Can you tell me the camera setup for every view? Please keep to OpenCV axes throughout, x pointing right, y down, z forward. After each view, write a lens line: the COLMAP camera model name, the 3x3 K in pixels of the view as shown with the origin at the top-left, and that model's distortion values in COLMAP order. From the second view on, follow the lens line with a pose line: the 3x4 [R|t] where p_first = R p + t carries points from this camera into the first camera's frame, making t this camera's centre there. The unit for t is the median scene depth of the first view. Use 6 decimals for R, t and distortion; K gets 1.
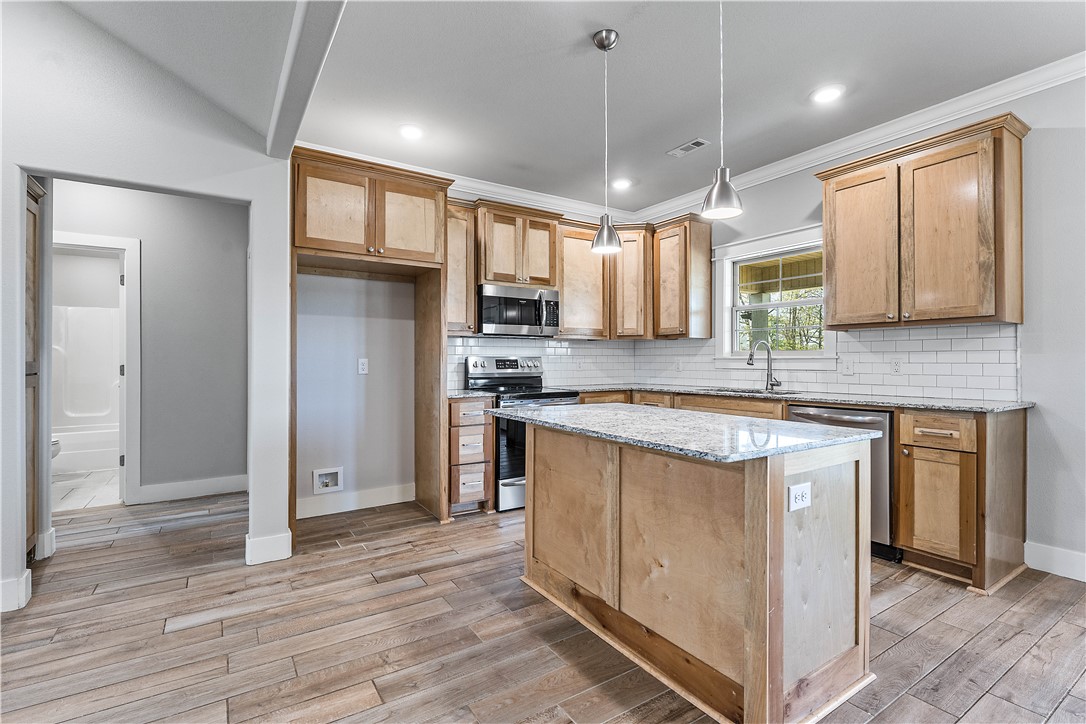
lens RADIAL K [[497.2, 0, 536.1], [0, 497.2, 359.9], [0, 0, 1]] dist [-0.002051, -0.000113]
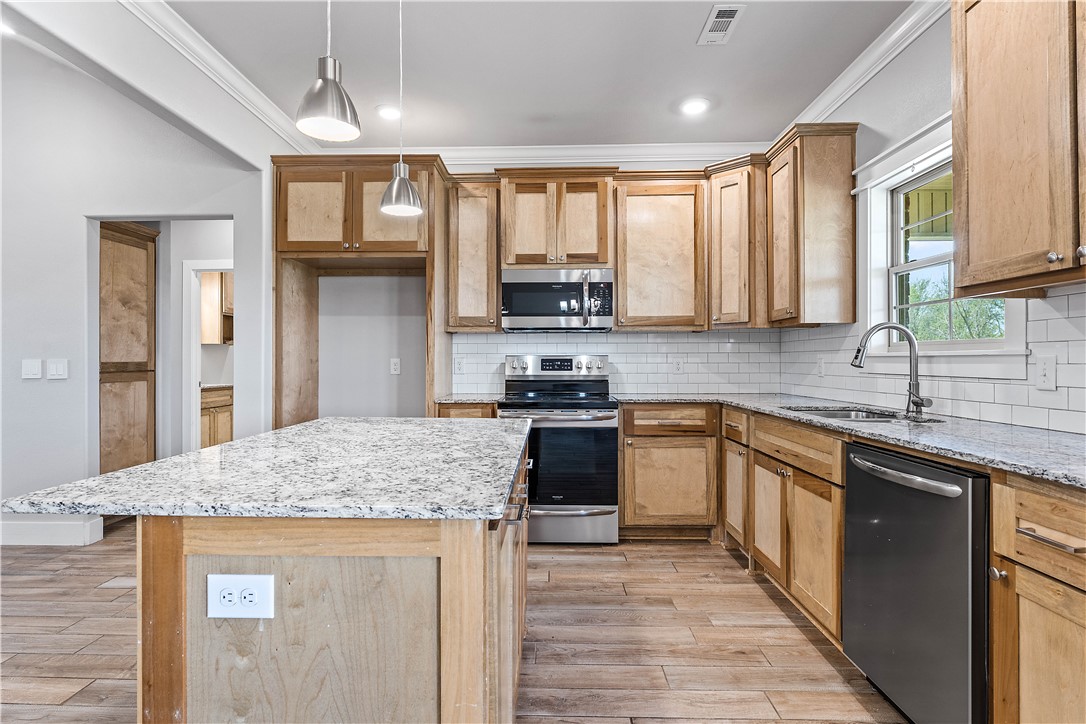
lens RADIAL K [[547.3, 0, 536.4], [0, 547.3, 361.4], [0, 0, 1]] dist [0.002632, 0.000230]
pose [[0.827616, 0.000206, -0.561295, 0.466154], [0.001988, 0.999993, 0.003298, 0.000617], [0.561291, -0.003845, 0.827609, 0.265574]]
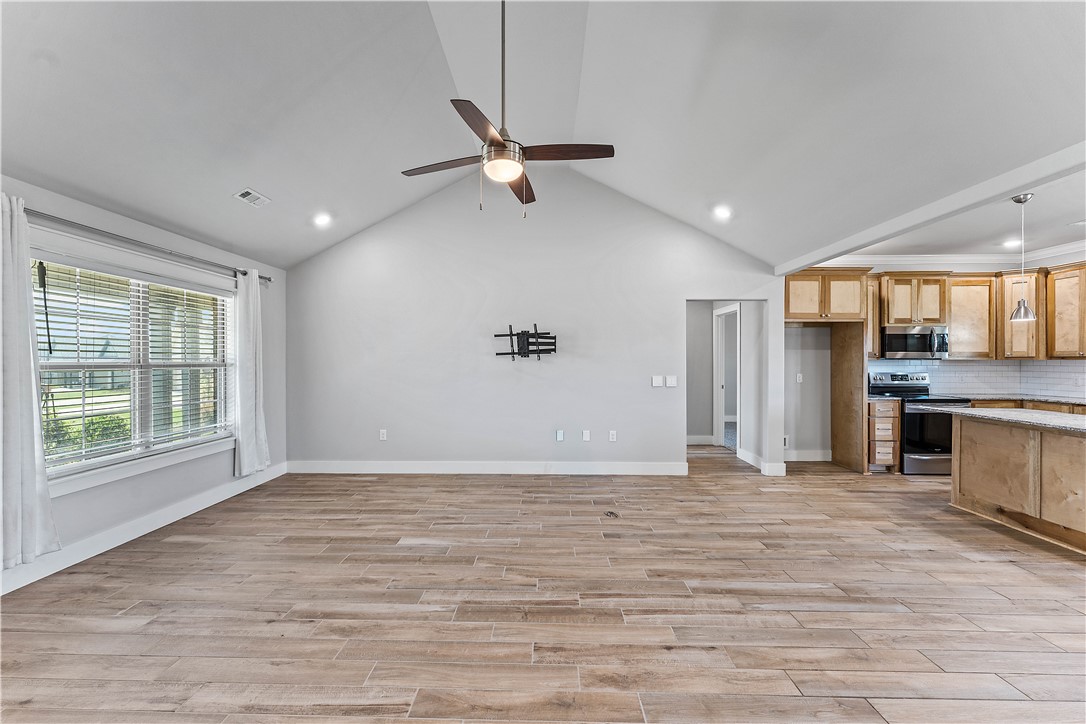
lens RADIAL K [[436.2, 0, 536.6], [0, 436.2, 361.1], [0, 0, 1]] dist [-0.000460, -0.000172]
pose [[0.828907, 0.001944, -0.559384, -0.251823], [0.000520, 0.999991, 0.004246, -0.051790], [0.559387, -0.003811, 0.828898, -0.734678]]
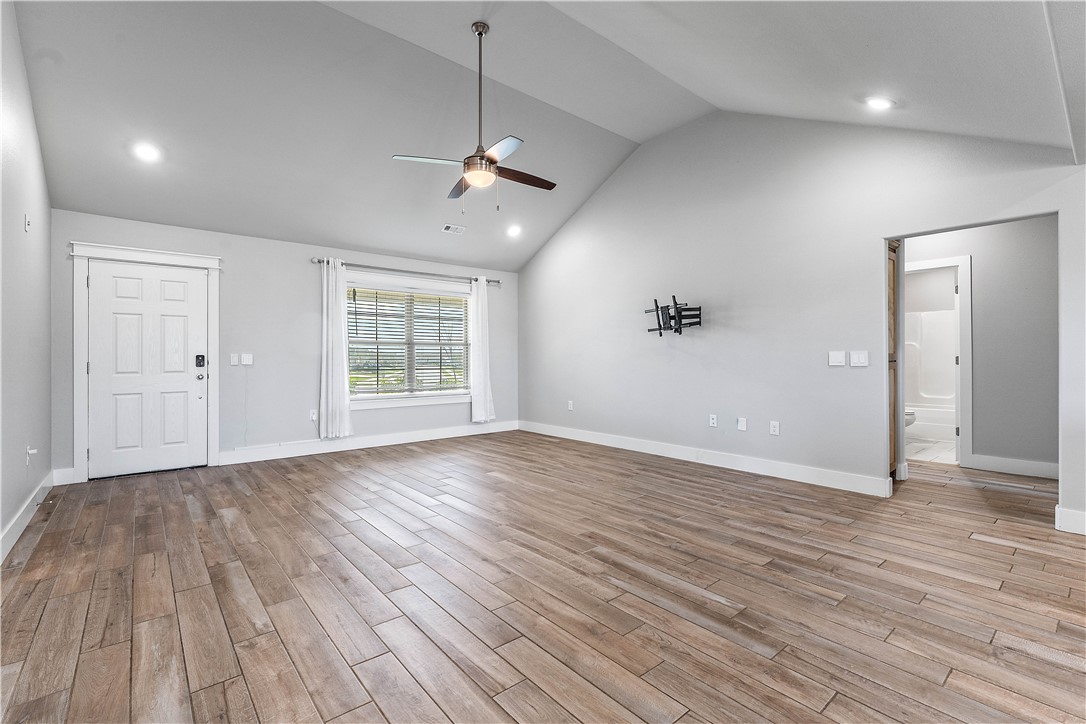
lens RADIAL K [[481.9, 0, 533.1], [0, 481.9, 354.3], [0, 0, 1]] dist [-0.000691, -0.000204]
pose [[0.121299, -0.004518, -0.992606, 0.266441], [0.004046, 0.999984, -0.004057, 0.005935], [0.992608, -0.003524, 0.121315, -0.234863]]
